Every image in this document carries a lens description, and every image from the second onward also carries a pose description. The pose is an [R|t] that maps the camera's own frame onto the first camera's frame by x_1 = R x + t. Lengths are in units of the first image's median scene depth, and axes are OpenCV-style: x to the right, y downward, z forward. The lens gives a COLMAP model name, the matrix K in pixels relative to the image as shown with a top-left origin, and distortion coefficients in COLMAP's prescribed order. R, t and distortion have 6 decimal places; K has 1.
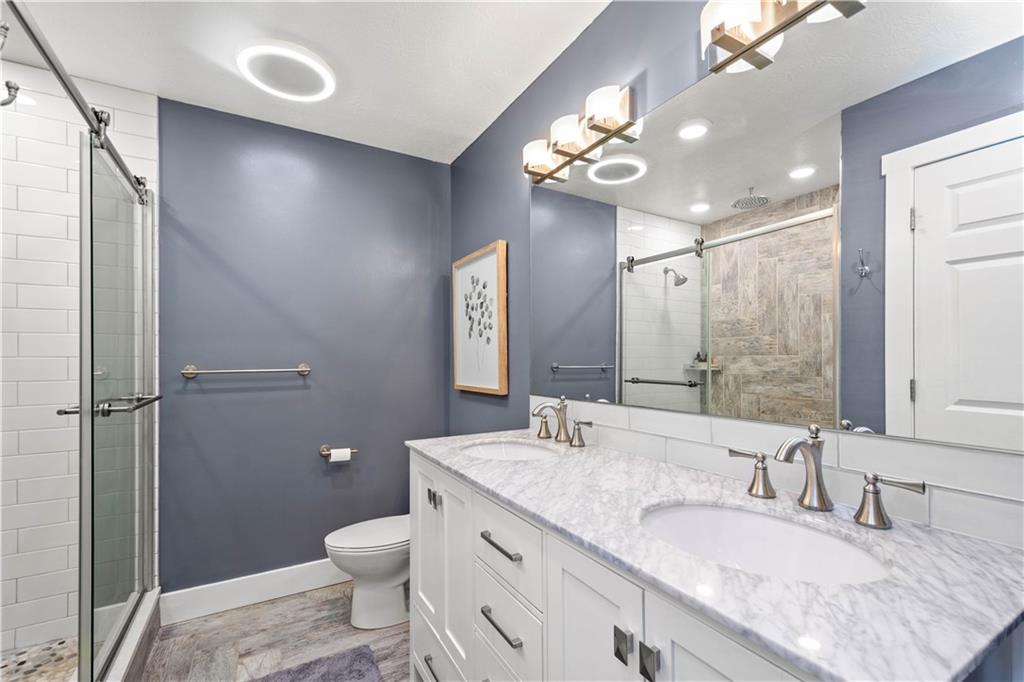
lens RADIAL K [[449.7, 0, 515.2], [0, 449.7, 350.7], [0, 0, 1]] dist [0.006941, -0.000917]
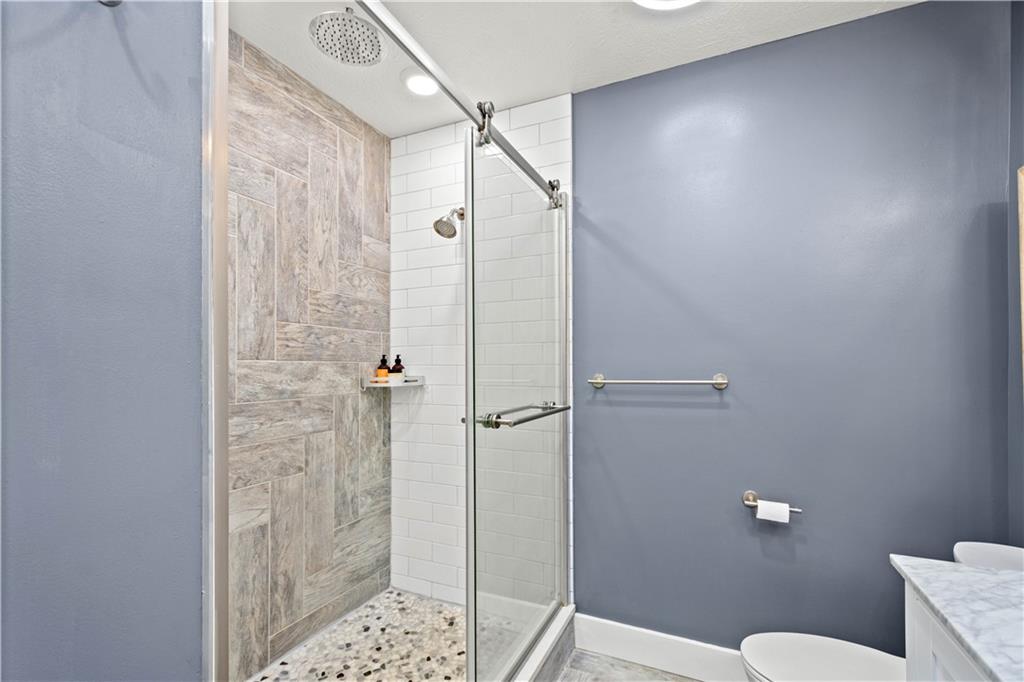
lens RADIAL K [[449.7, 0, 528.3], [0, 449.7, 366.5], [0, 0, 1]] dist [0.006941, -0.000917]
pose [[0.598285, 0.001882, -0.801281, -0.079312], [0.015018, 0.999795, 0.013562, 0.002952], [0.801143, -0.020147, 0.598134, 0.355755]]
